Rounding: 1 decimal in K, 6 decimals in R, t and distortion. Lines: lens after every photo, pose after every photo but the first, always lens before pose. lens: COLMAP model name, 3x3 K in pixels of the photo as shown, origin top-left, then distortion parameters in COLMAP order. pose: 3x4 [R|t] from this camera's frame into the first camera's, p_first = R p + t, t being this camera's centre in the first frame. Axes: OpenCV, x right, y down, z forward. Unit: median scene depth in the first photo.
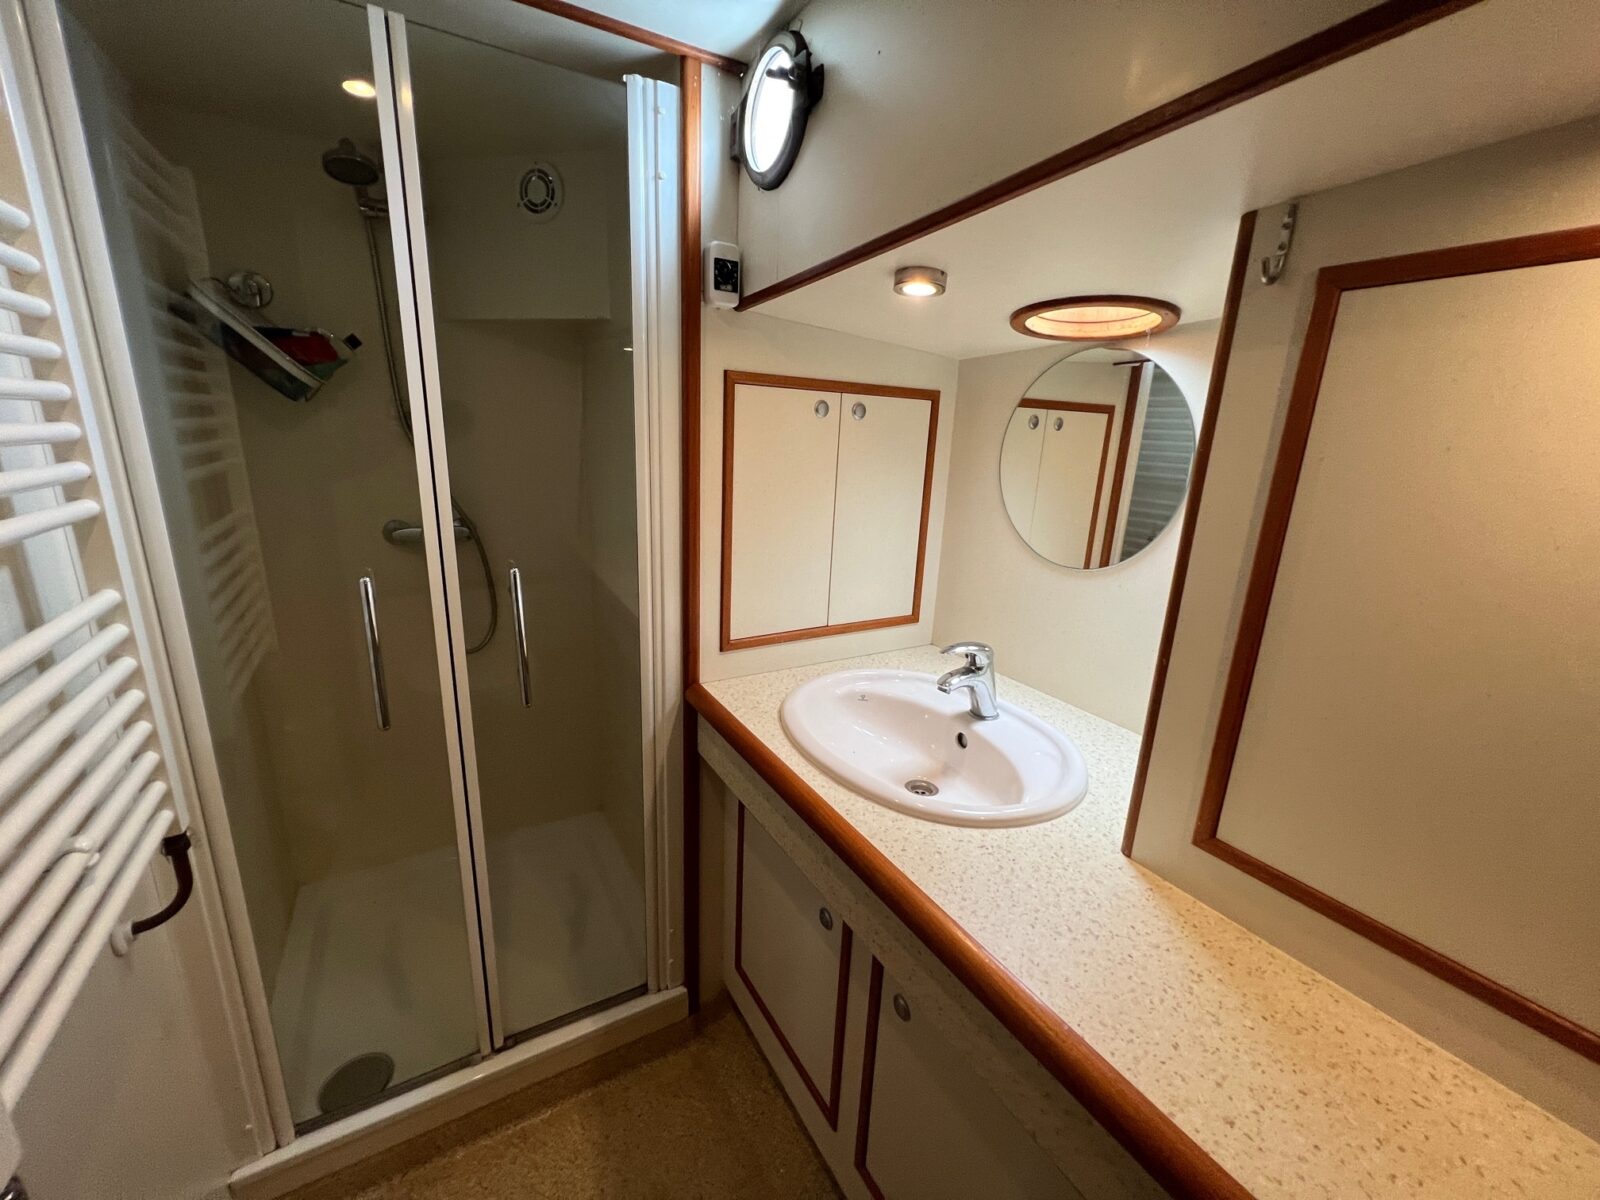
lens RADIAL K [[637.7, 0, 797.3], [0, 637.7, 601.8], [0, 0, 1]] dist [-0.000906, 0.000631]
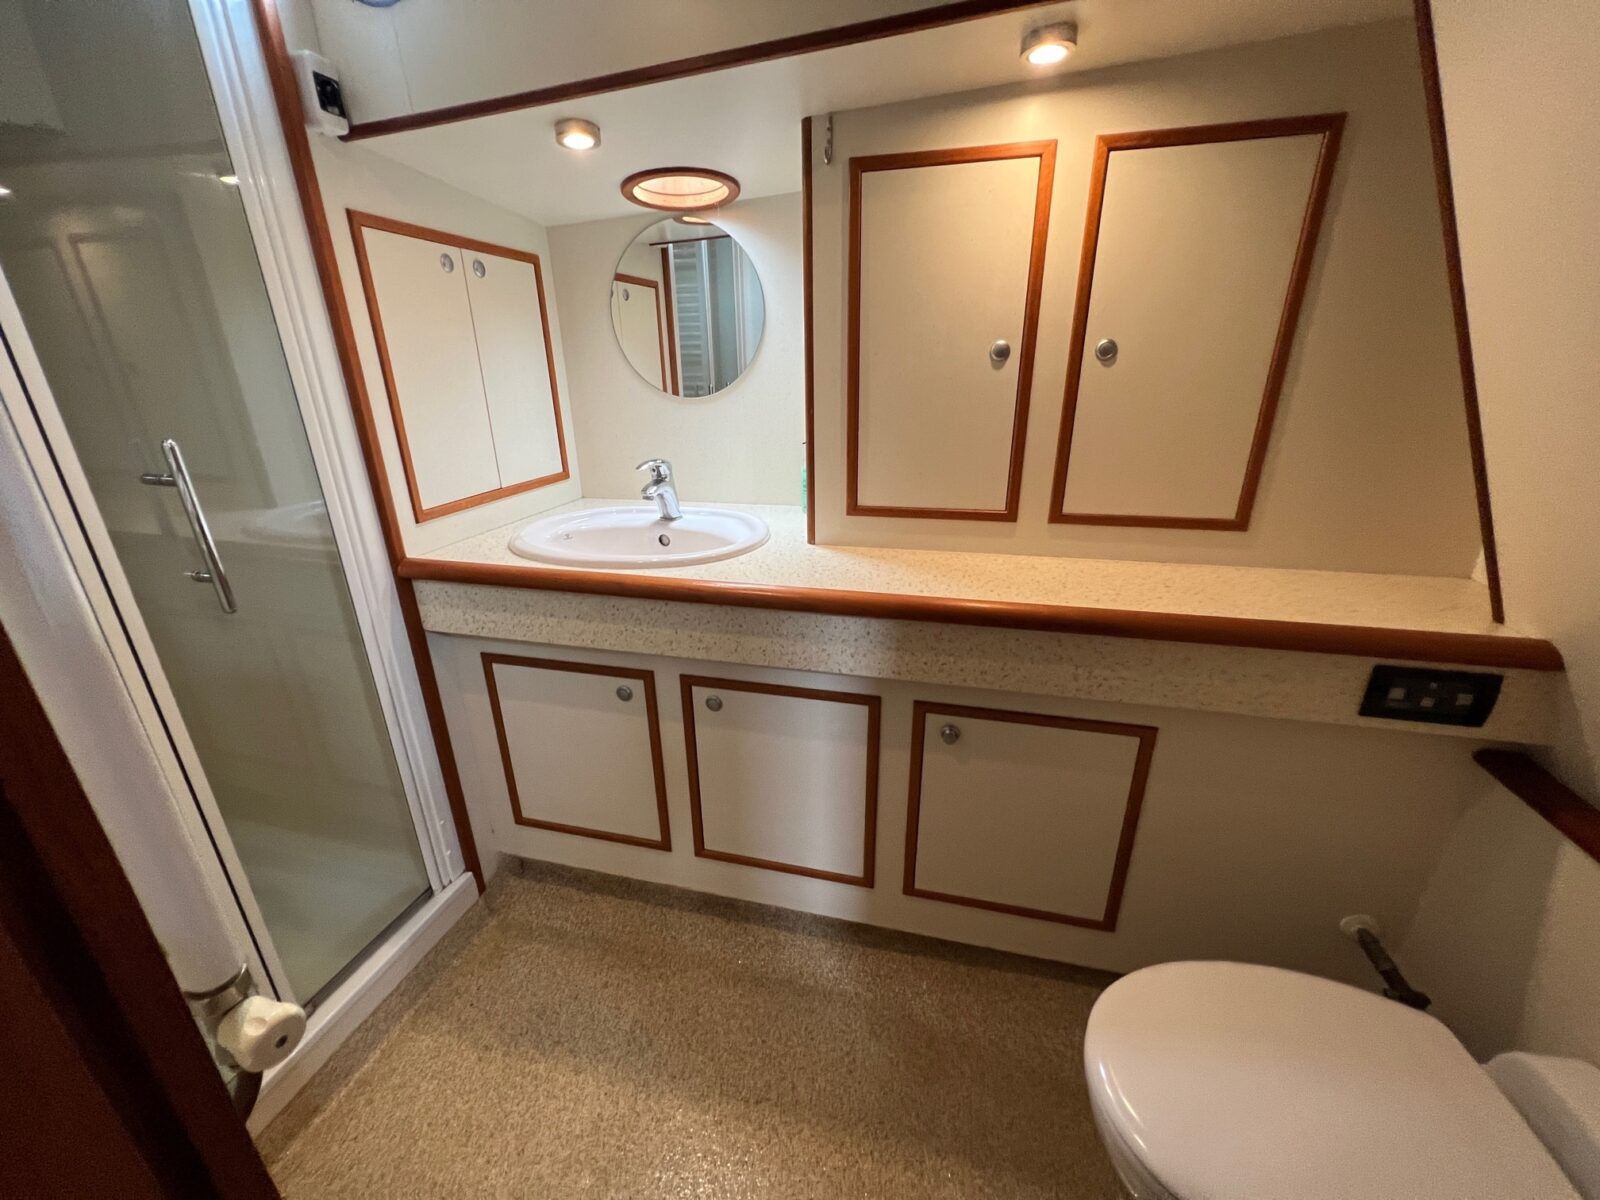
lens RADIAL K [[637.7, 0, 794.8], [0, 637.7, 598.6], [0, 0, 1]] dist [-0.000906, 0.000631]
pose [[0.709536, -0.294835, 0.640024, -0.411680], [0.225190, 0.955506, 0.190518, 0.148377], [-0.667718, 0.008948, 0.744360, -0.118819]]
